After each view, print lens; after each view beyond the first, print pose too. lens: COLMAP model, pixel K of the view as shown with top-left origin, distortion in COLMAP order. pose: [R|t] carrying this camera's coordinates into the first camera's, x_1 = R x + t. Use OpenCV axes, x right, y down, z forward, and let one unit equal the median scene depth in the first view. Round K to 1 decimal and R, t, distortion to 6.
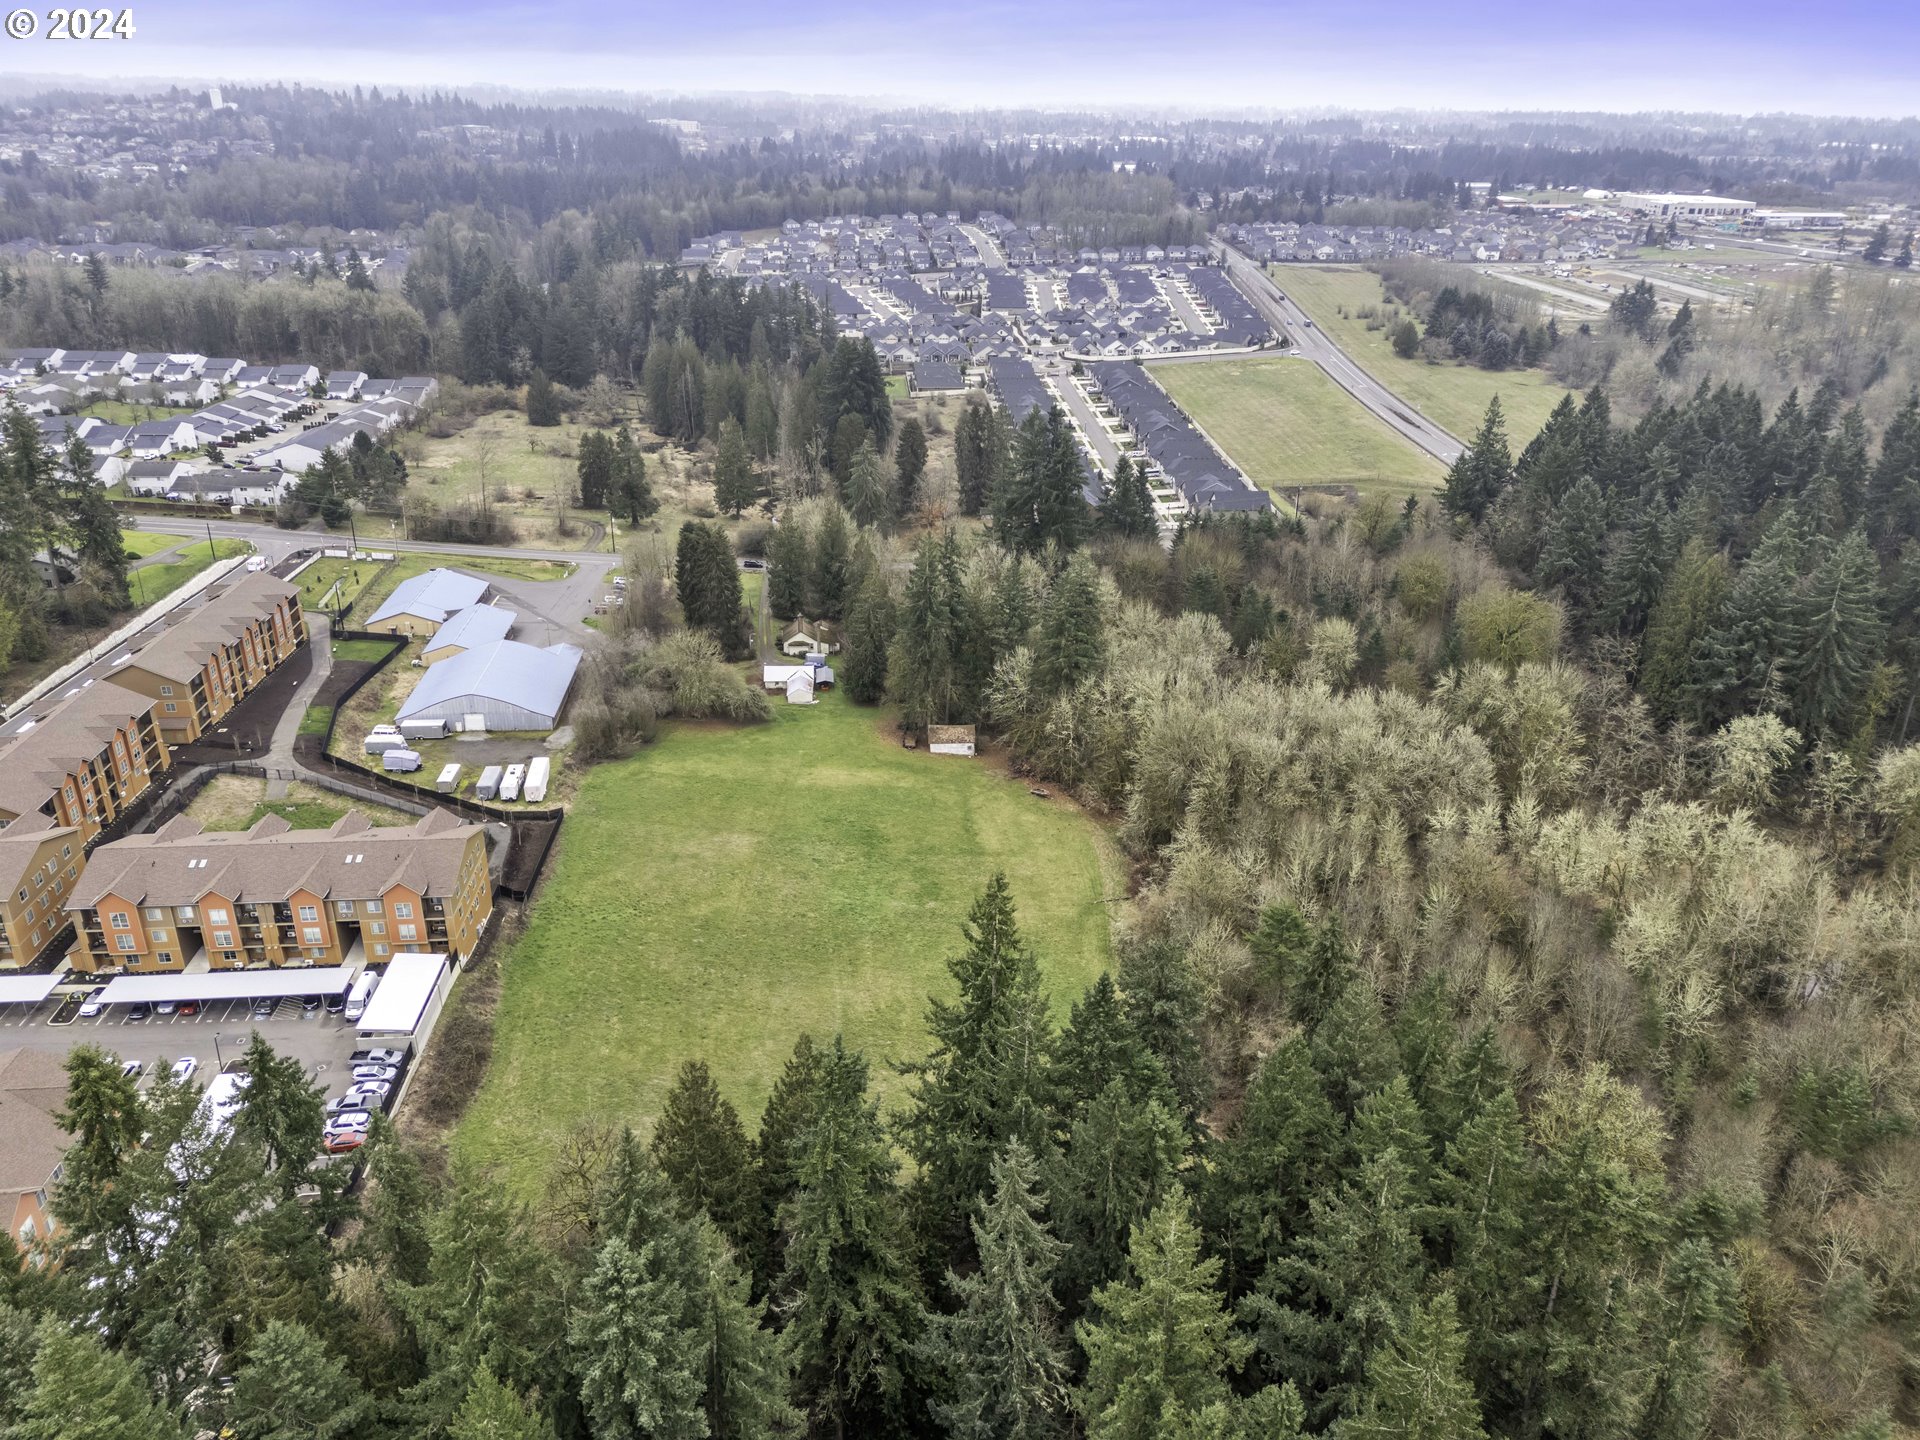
lens RADIAL K [[1396.2, 0, 970.0], [0, 1396.2, 703.9], [0, 0, 1]] dist [0.071054, -0.066275]
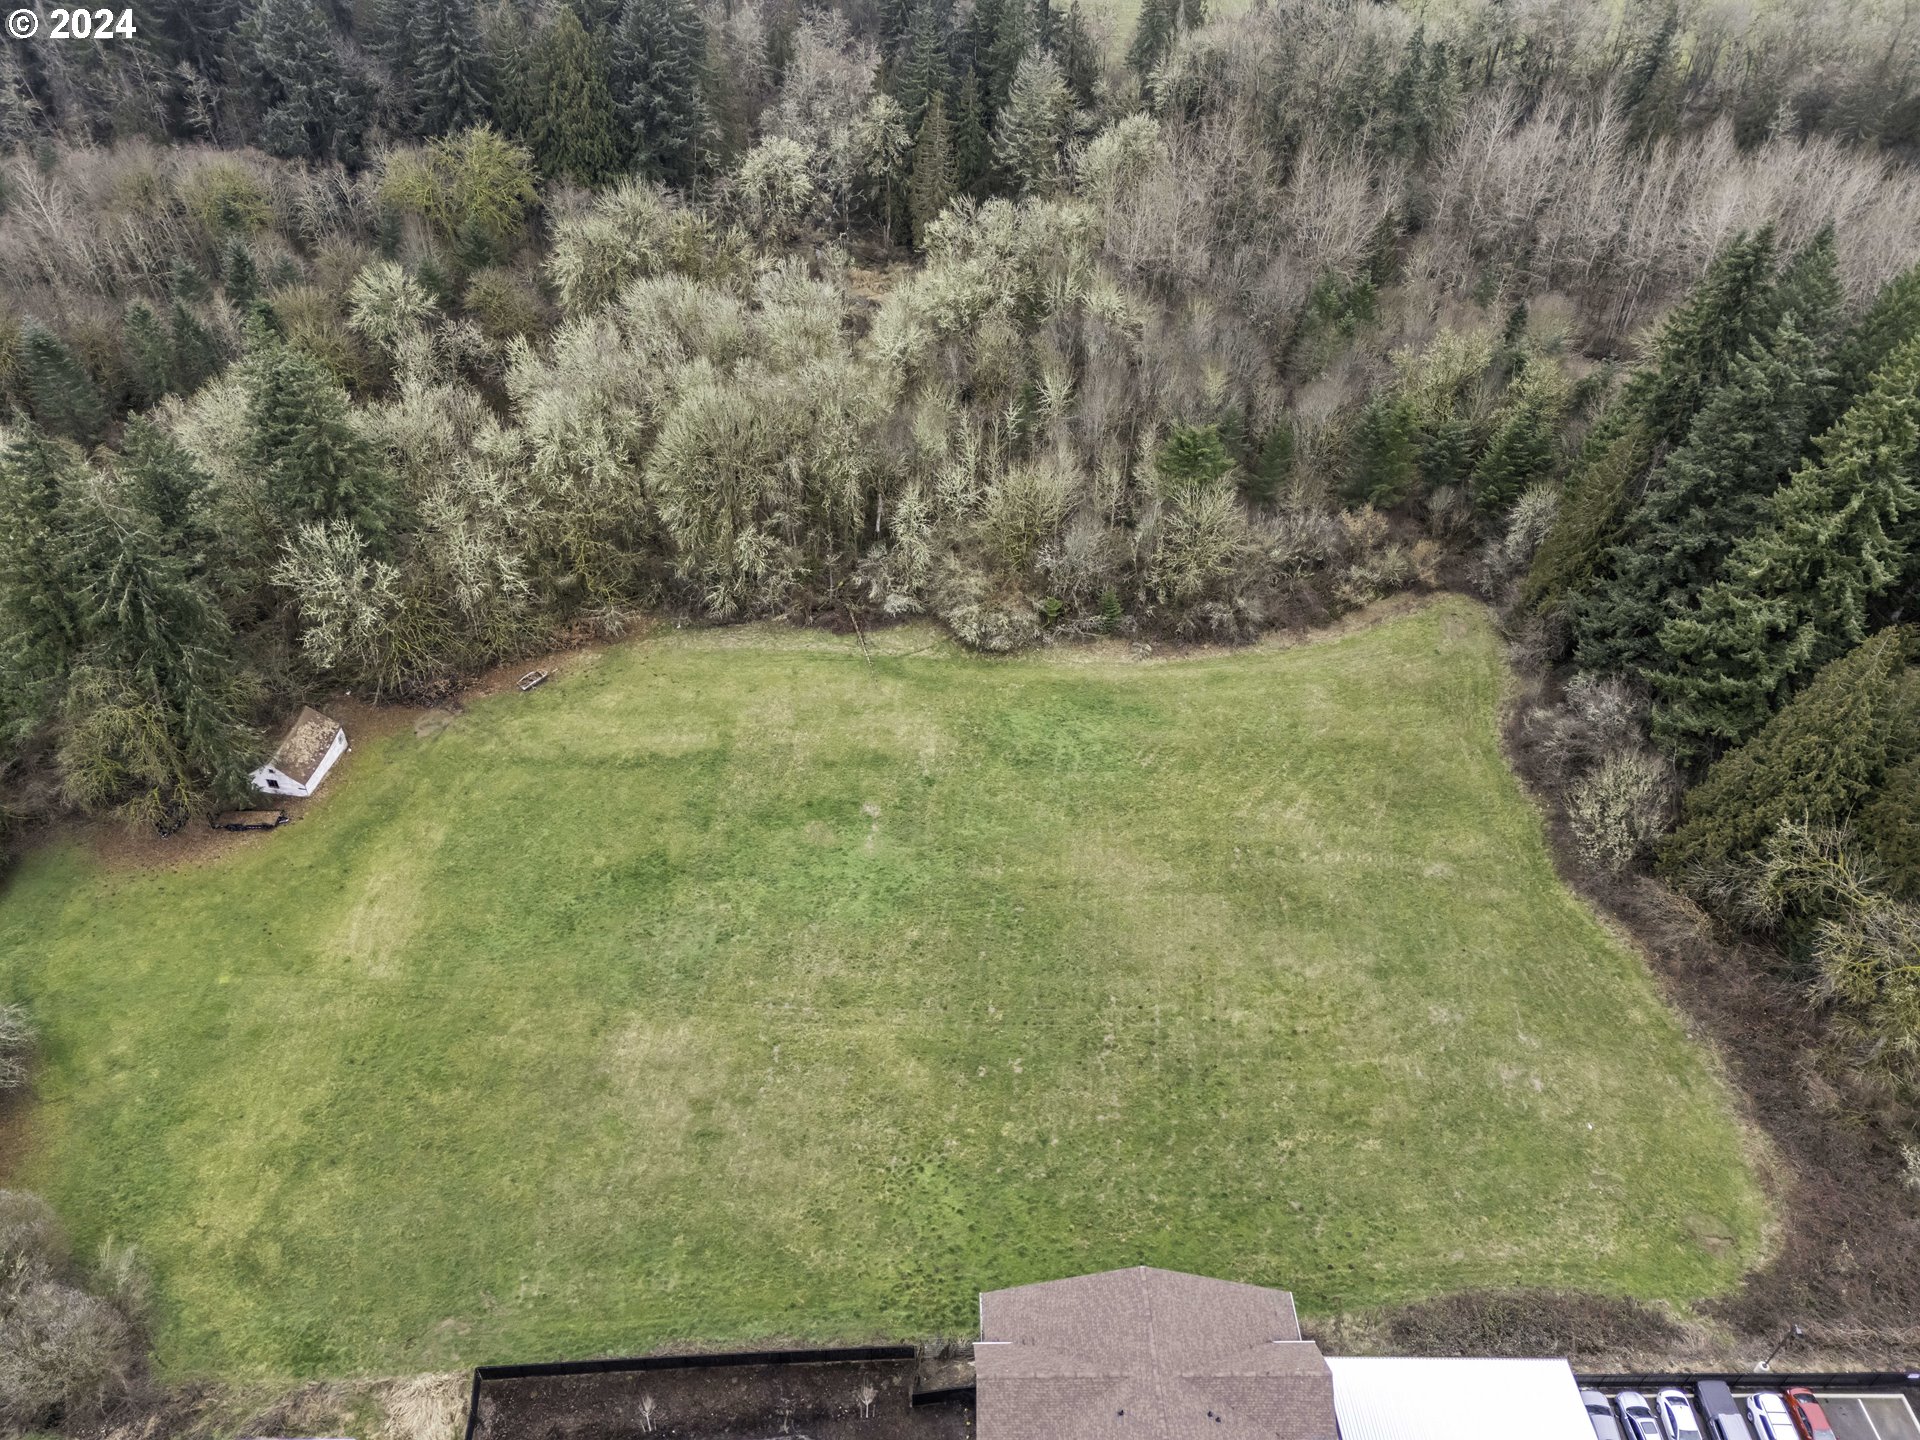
lens RADIAL K [[1396.2, 0, 960.1], [0, 1396.2, 714.9], [0, 0, 1]] dist [0.071054, -0.066275]
pose [[0.058566, -0.656544, 0.752011, -0.400613], [0.370030, 0.713920, 0.594471, -0.217418], [-0.927172, 0.243451, 0.284752, 0.610282]]
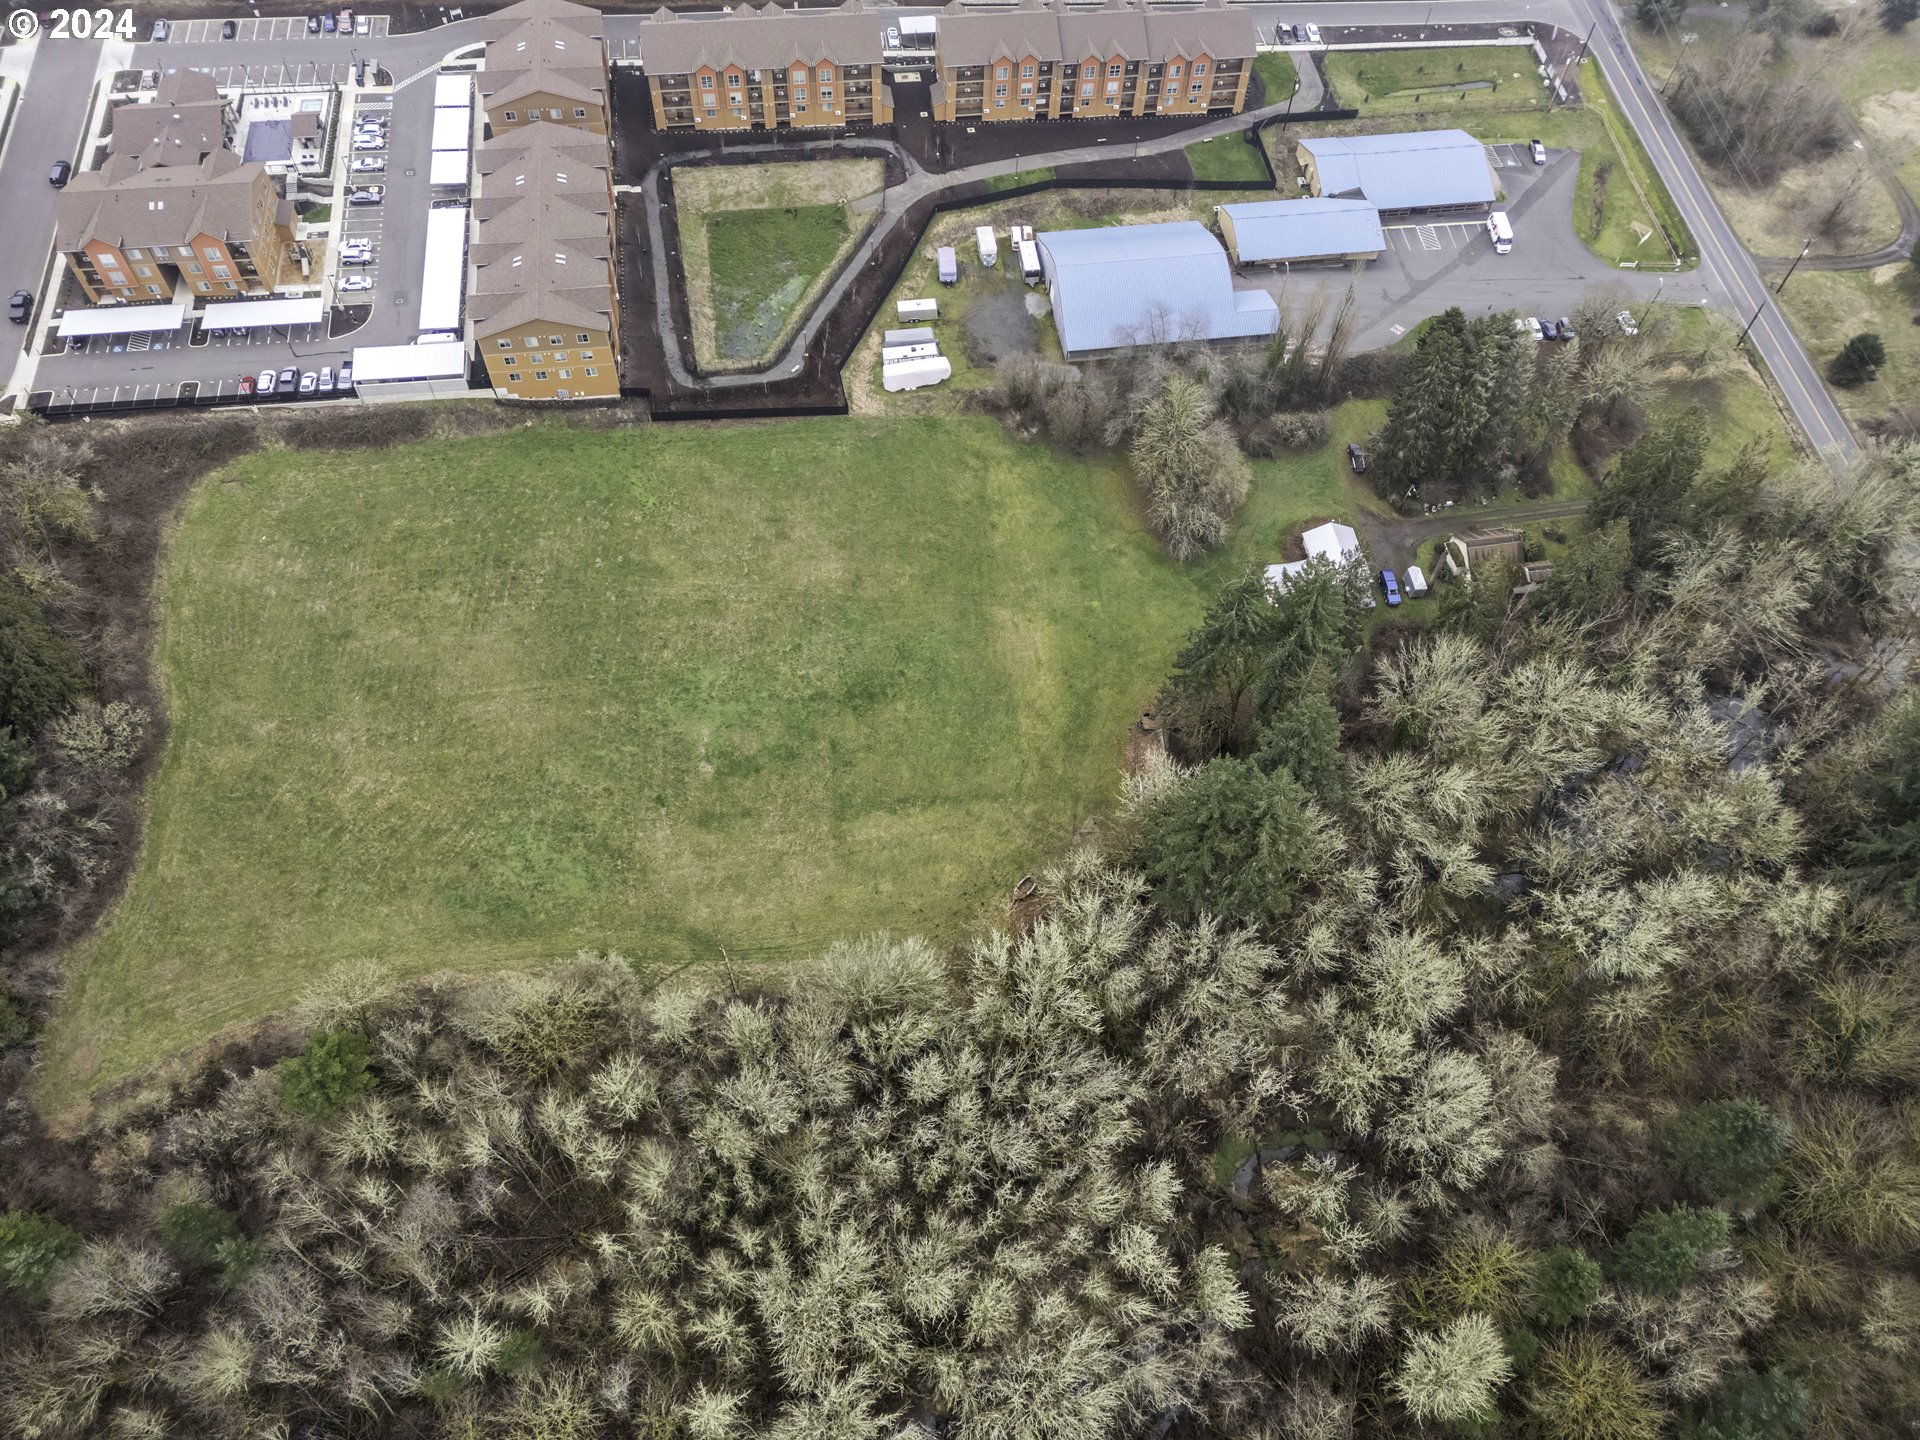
lens RADIAL K [[1396.2, 0, 954.5], [0, 1396.2, 713.0], [0, 0, 1]] dist [0.071054, -0.066275]
pose [[0.063195, 0.818262, -0.571362, 0.353821], [-0.428869, 0.539215, 0.724789, -0.446531], [0.901154, 0.199236, 0.385003, 0.644424]]
